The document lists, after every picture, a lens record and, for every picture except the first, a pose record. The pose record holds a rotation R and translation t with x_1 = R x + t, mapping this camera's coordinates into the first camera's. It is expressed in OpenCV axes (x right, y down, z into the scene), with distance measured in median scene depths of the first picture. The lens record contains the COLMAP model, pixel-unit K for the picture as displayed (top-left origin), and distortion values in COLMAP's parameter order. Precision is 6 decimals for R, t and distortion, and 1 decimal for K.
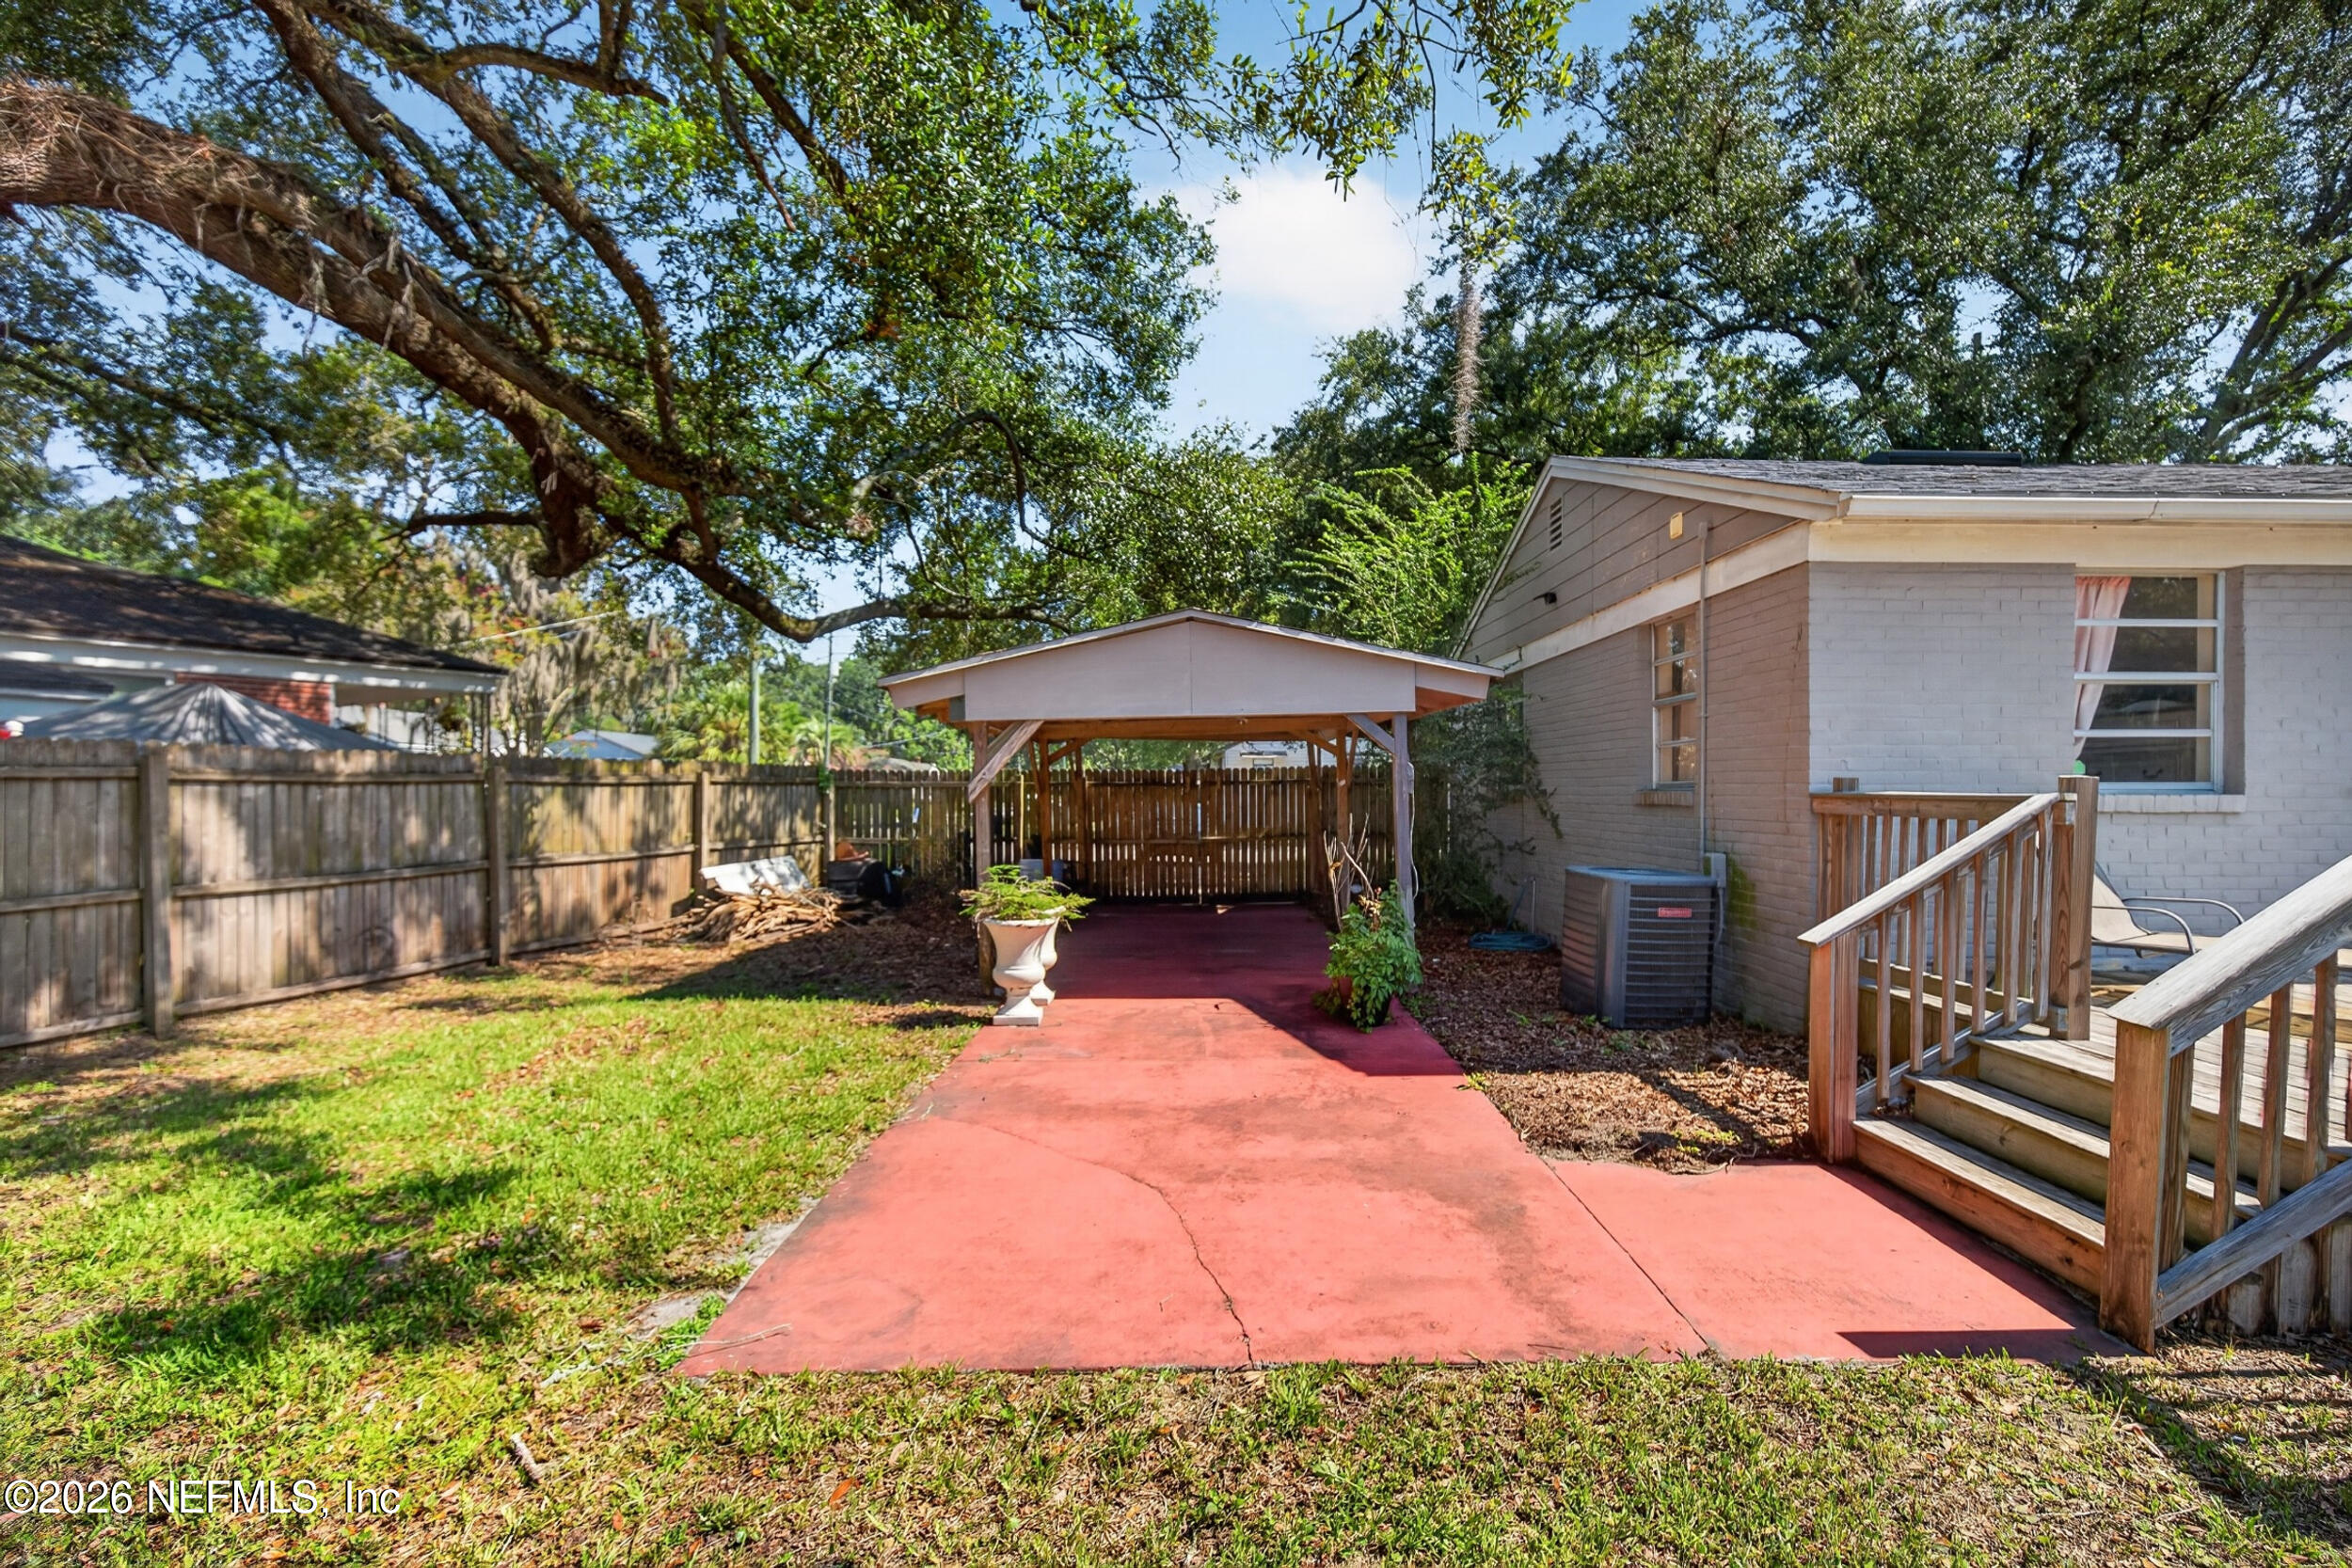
lens RADIAL K [[1047.6, 0, 1193.0], [0, 1047.6, 792.5], [0, 0, 1]] dist [-0.000781, 0.000269]
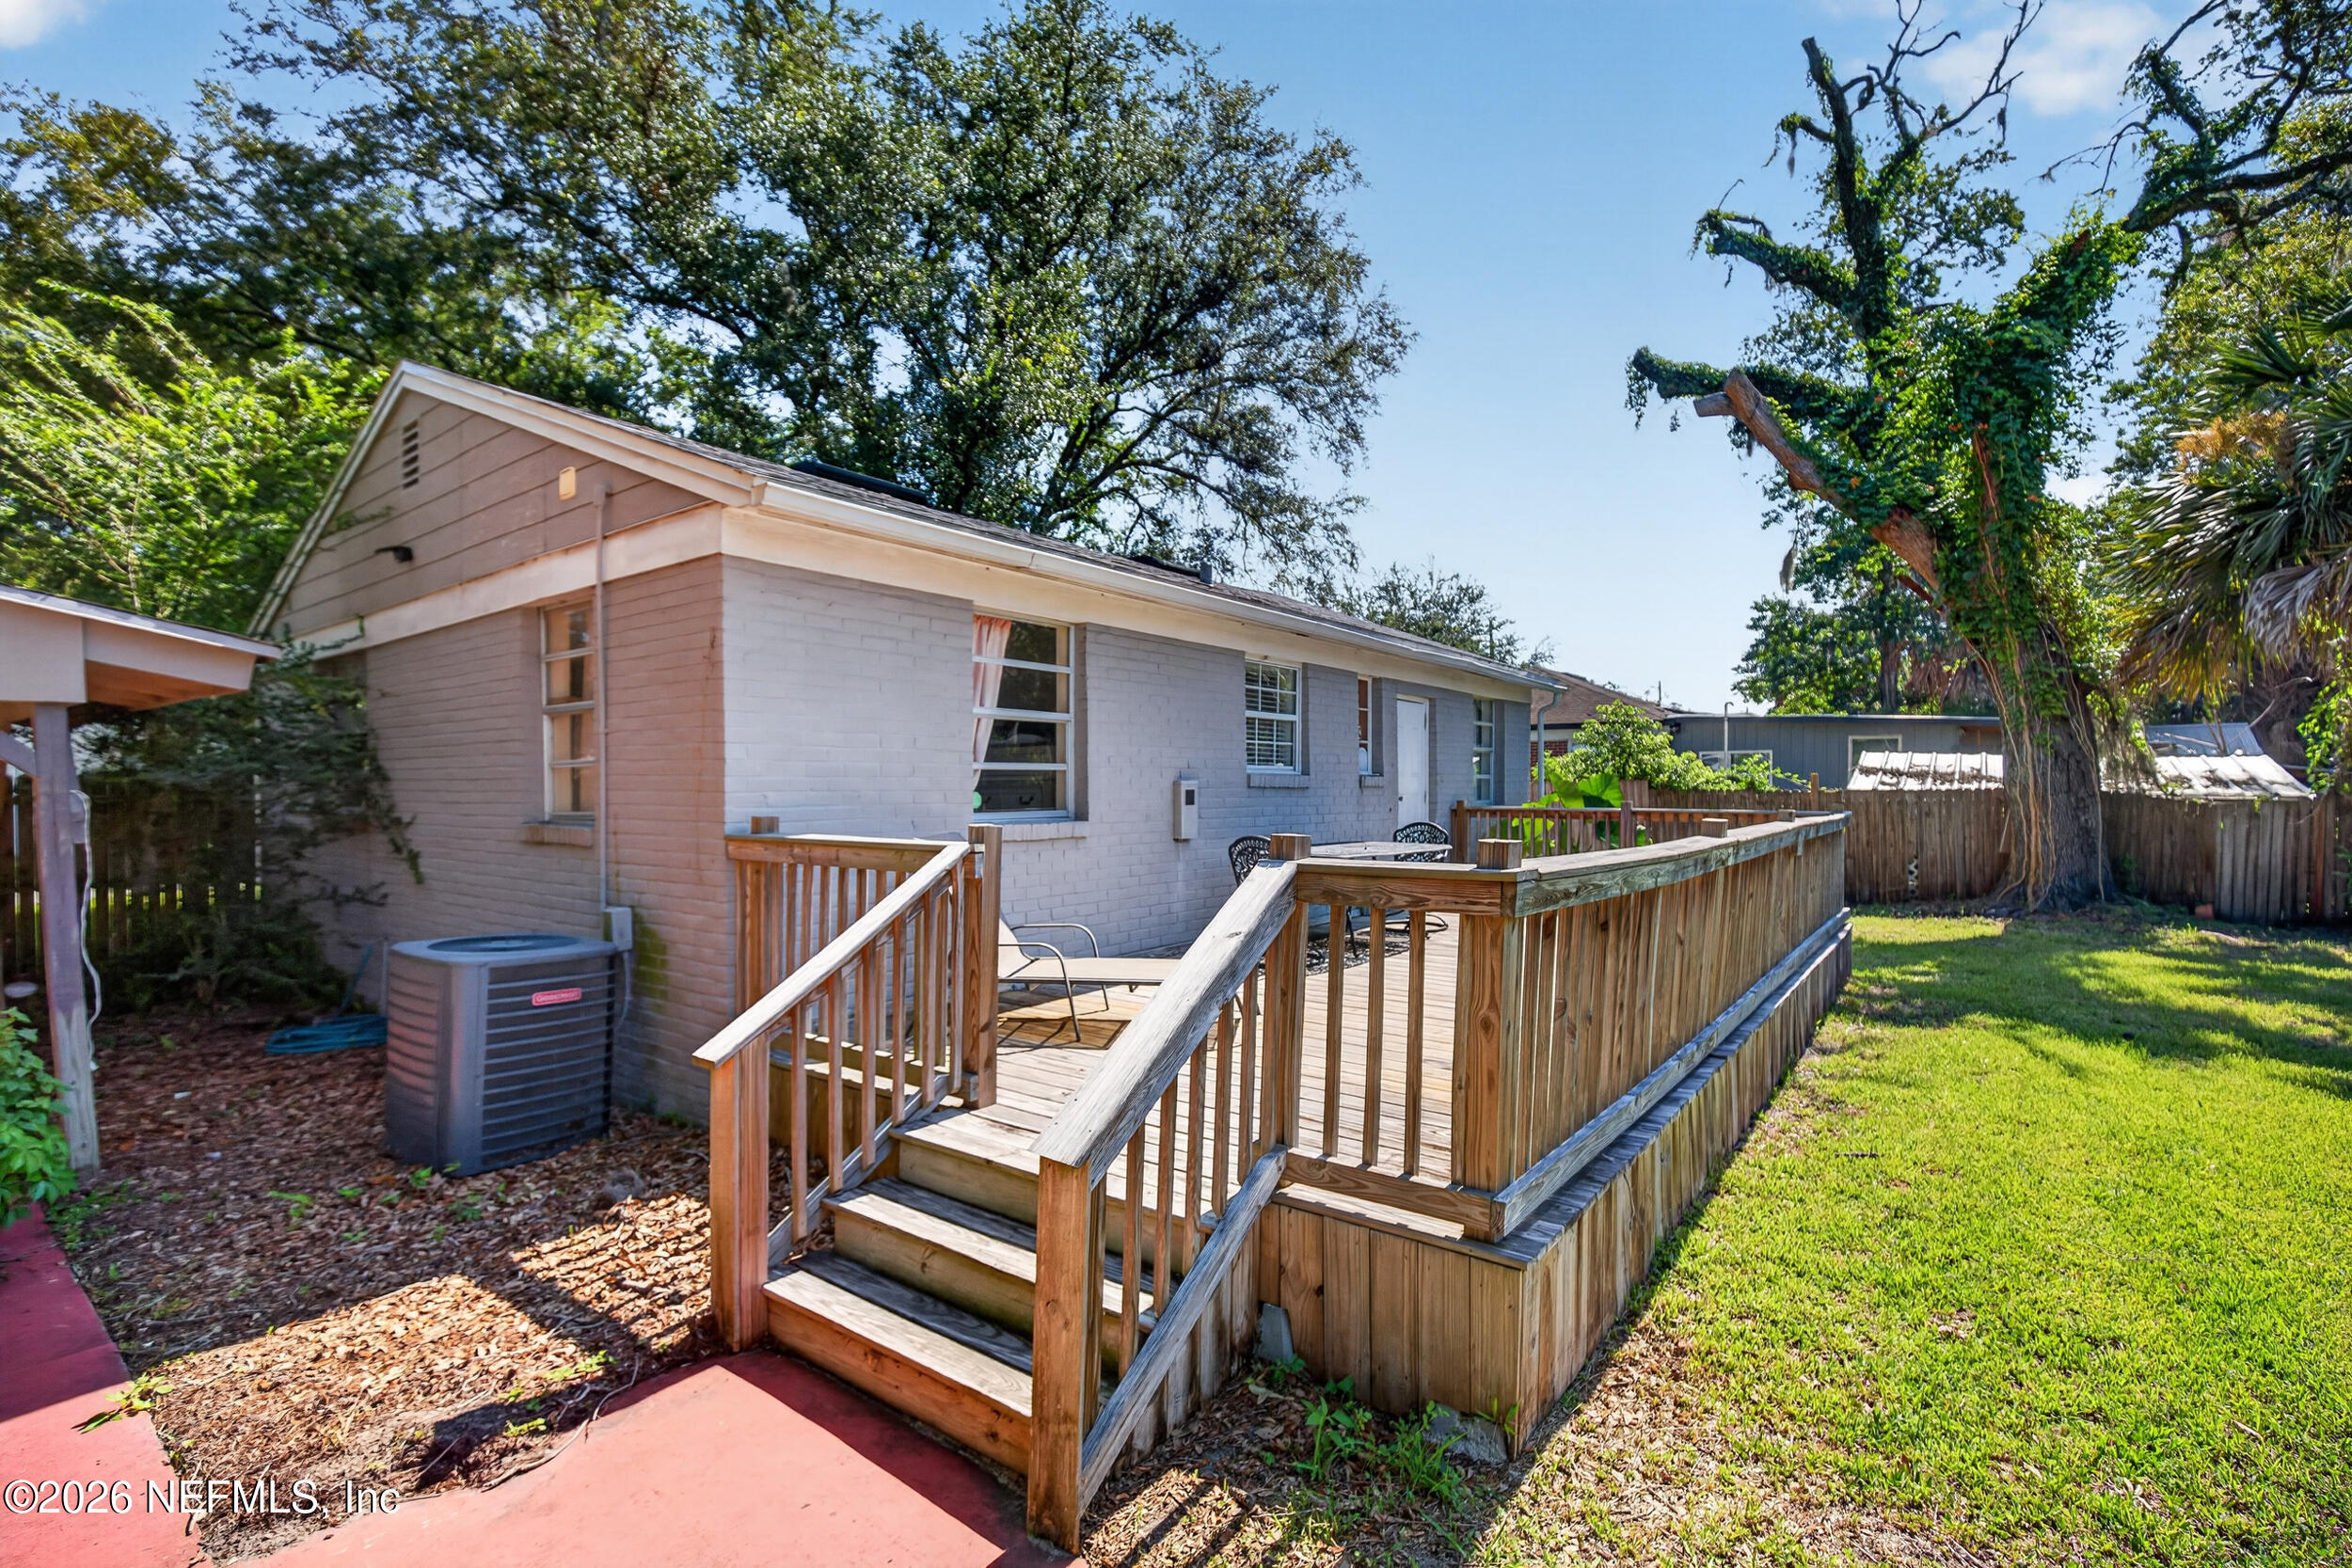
lens RADIAL K [[1049.4, 0, 1210.9], [0, 1049.4, 791.6], [0, 0, 1]] dist [-0.003670, -0.001295]
pose [[0.593141, -0.007326, 0.805066, 0.144842], [0.006715, 0.999969, 0.004152, -0.033055], [-0.805071, 0.002944, 0.593171, 0.193882]]
